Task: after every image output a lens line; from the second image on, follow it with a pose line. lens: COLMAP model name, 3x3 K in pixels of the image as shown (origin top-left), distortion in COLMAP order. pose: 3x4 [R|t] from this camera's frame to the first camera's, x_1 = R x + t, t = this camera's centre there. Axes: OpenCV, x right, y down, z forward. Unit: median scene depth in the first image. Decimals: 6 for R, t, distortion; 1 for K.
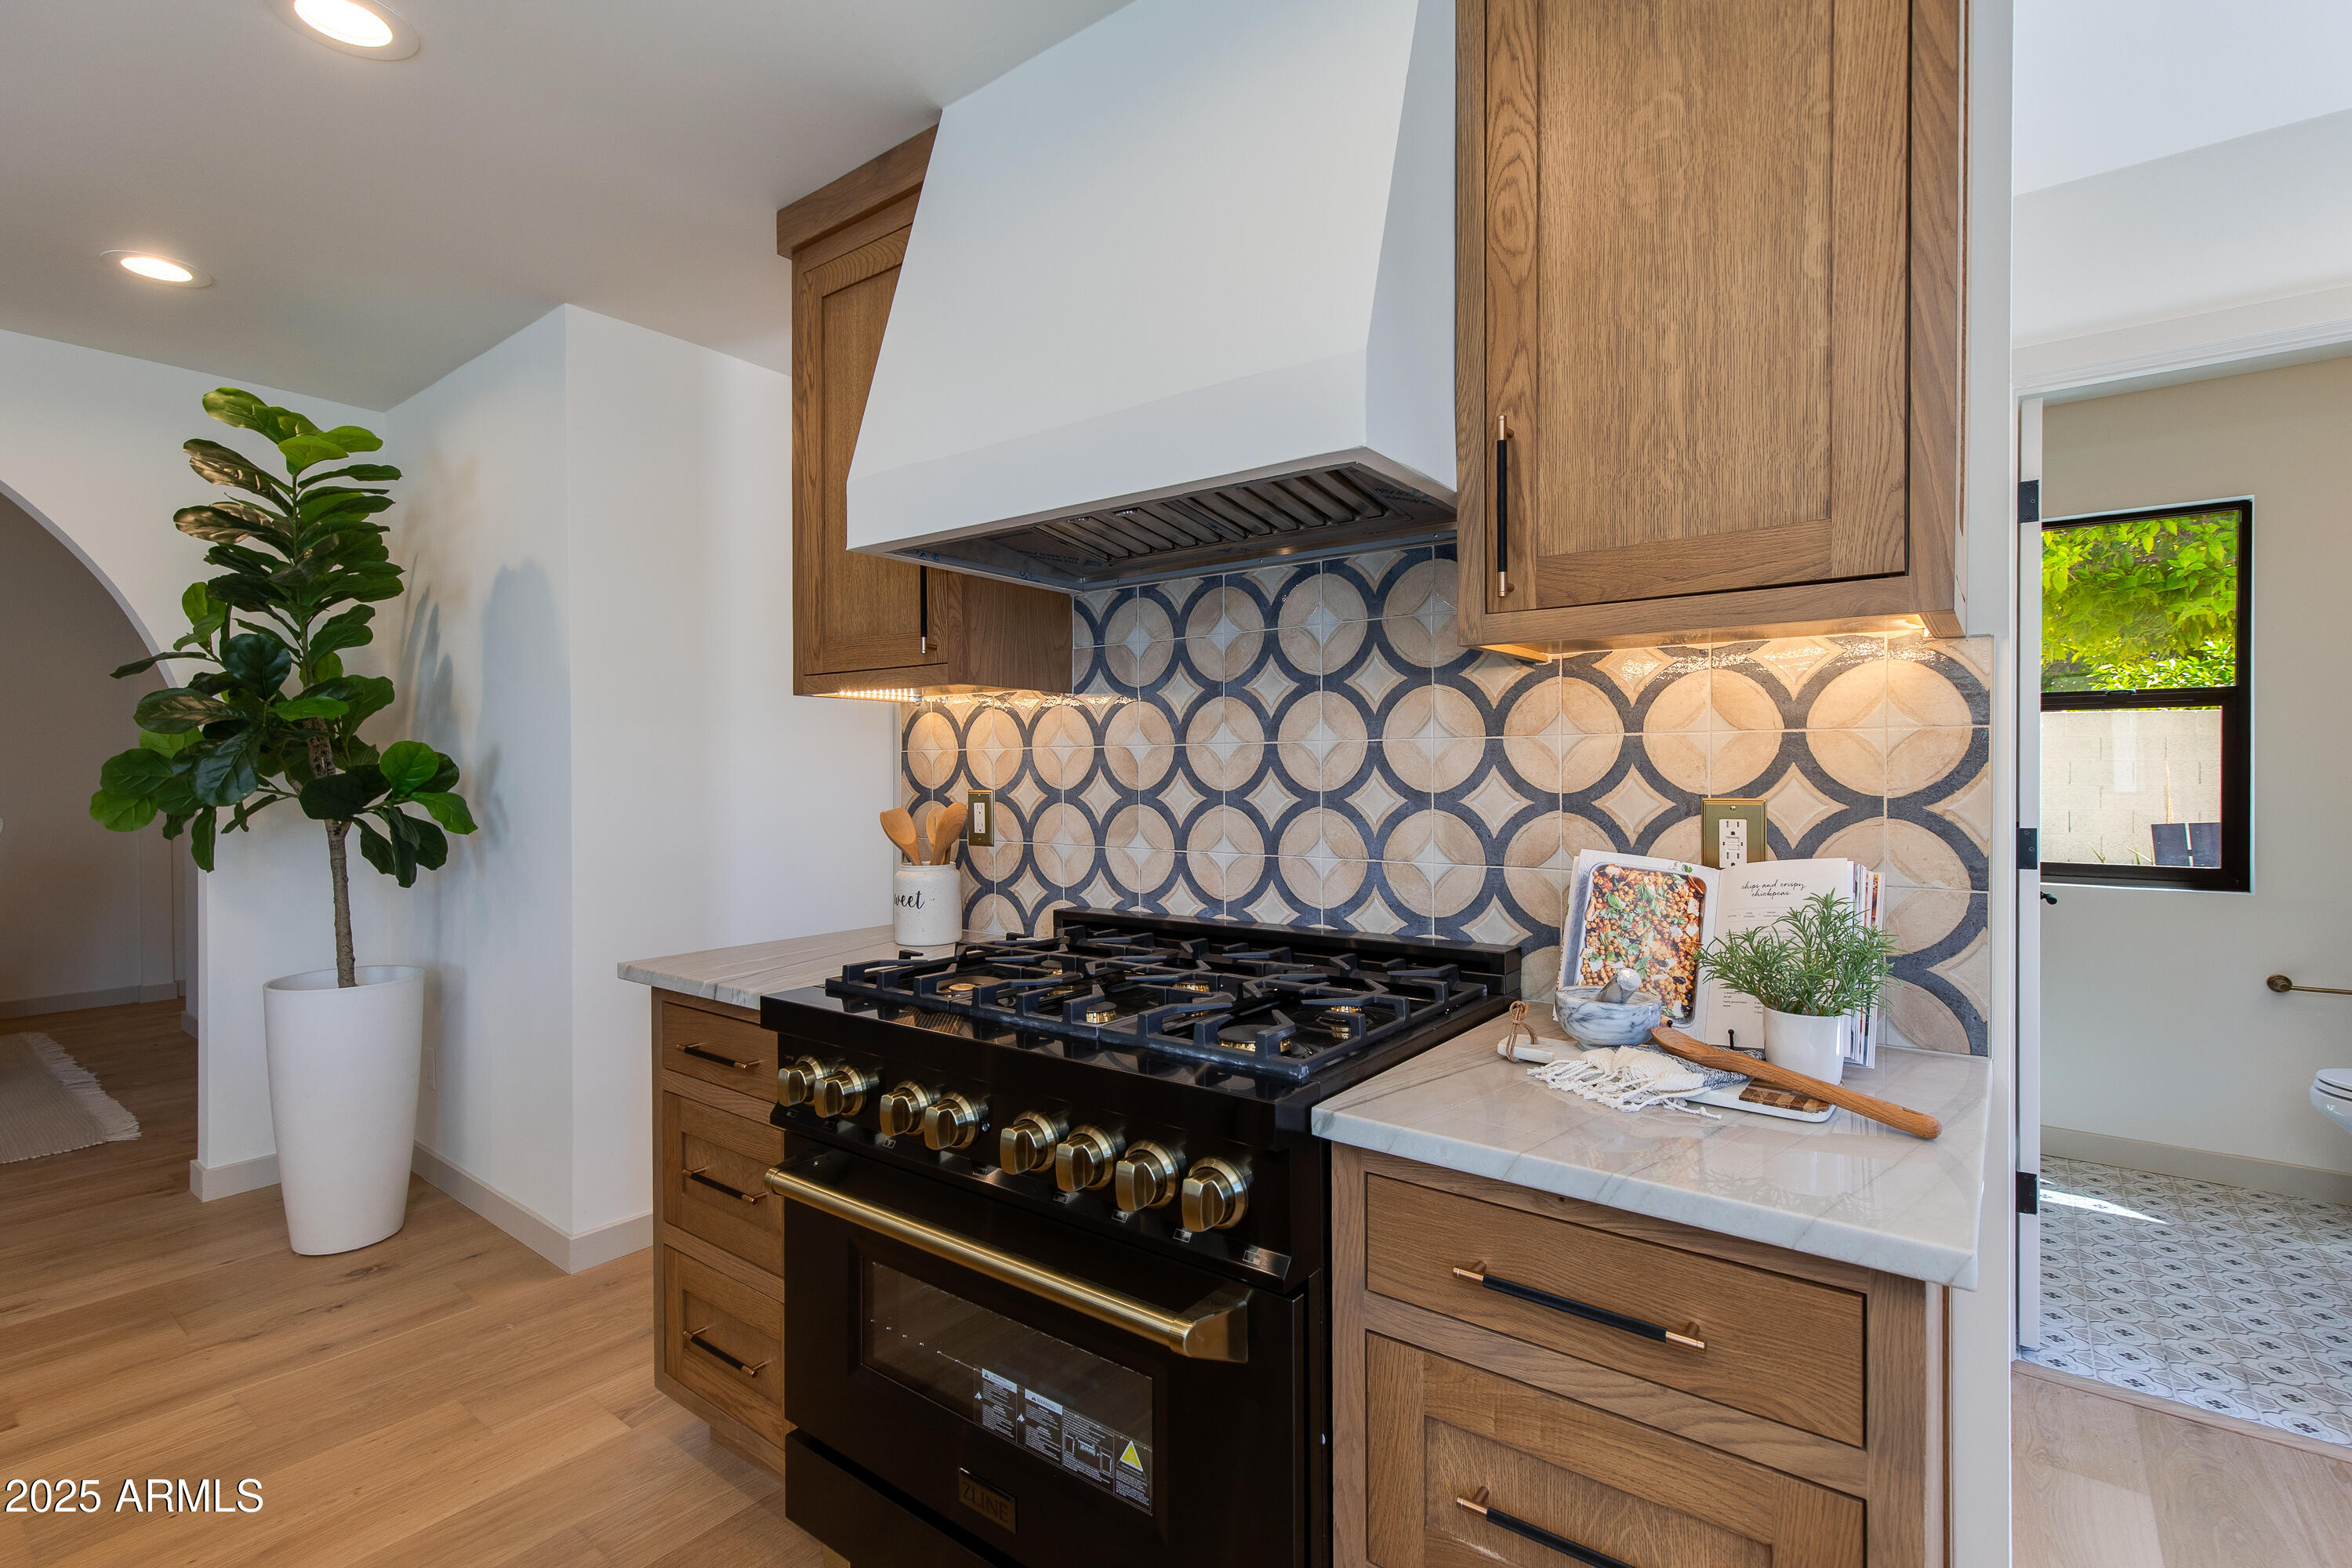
lens RADIAL K [[1061.4, 0, 1176.0], [0, 1061.4, 784.0], [0, 0, 1]] dist [0.009440, 0.000206]
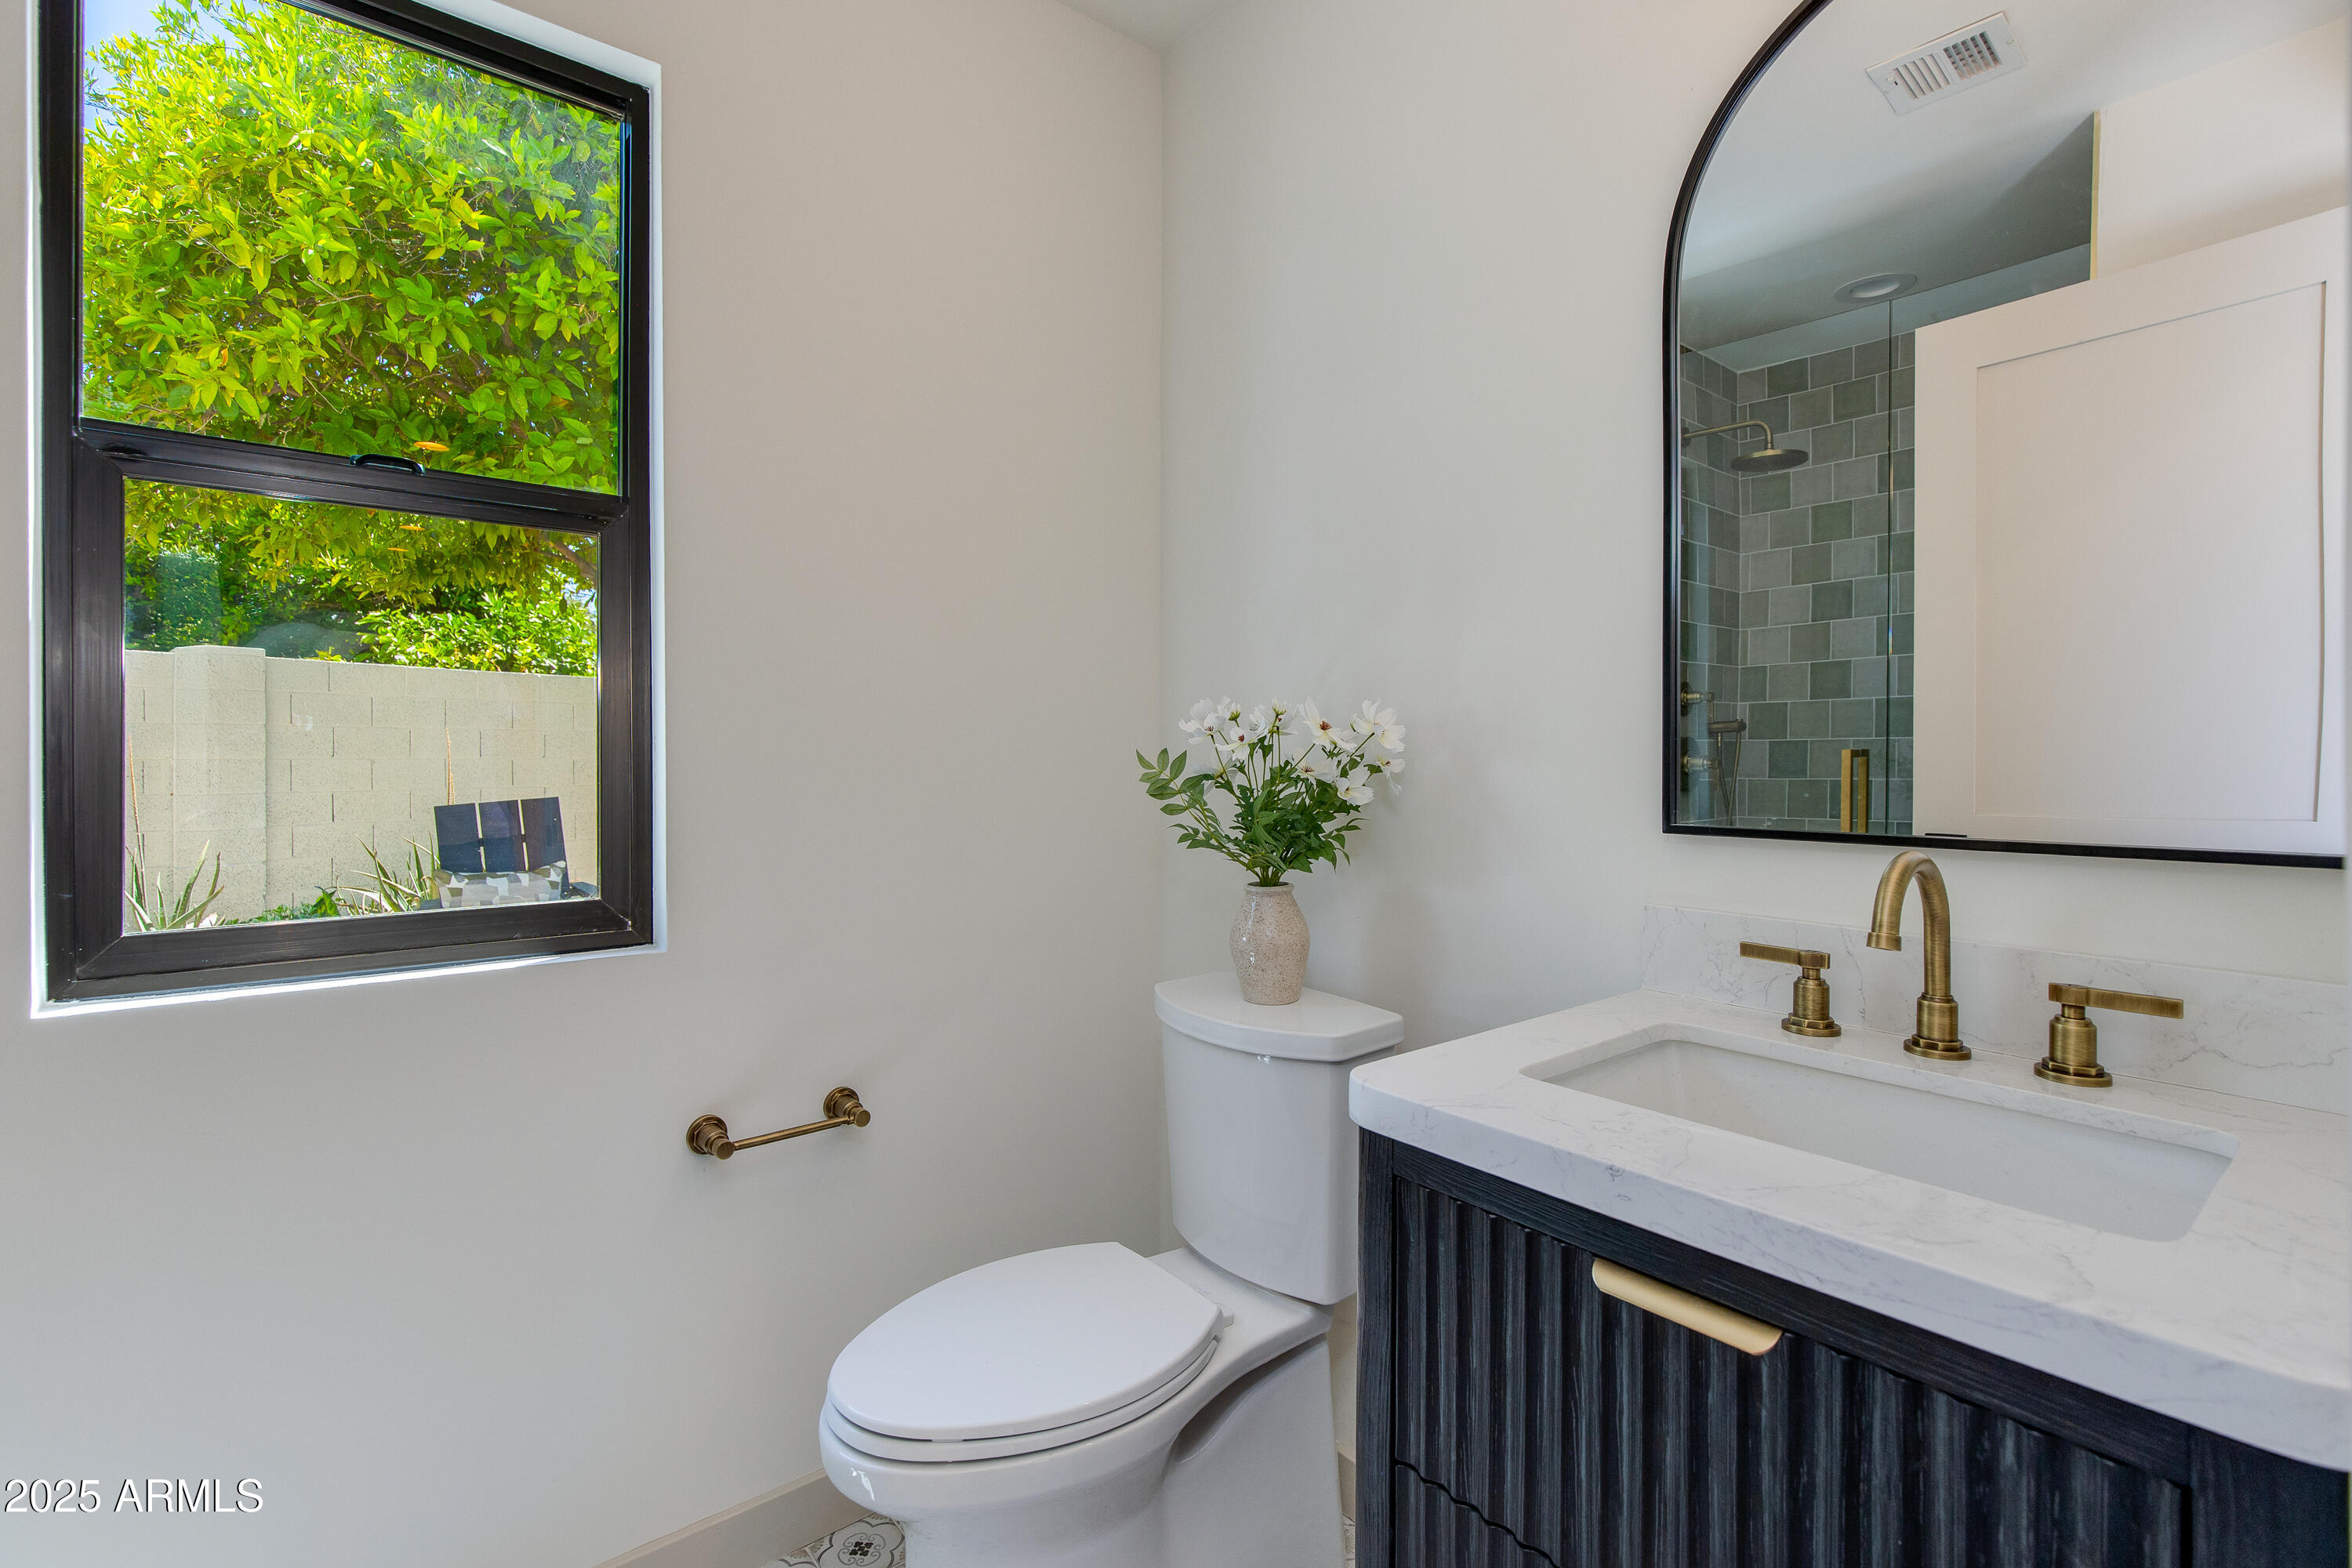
lens RADIAL K [[1061.4, 0, 1176.0], [0, 1061.4, 784.0], [0, 0, 1]] dist [0.009440, 0.000206]
pose [[0.214128, -0.005977, 0.976787, 0.236264], [-0.002076, 0.999976, 0.006574, 0.012379], [-0.976803, -0.003435, 0.214111, 0.265619]]
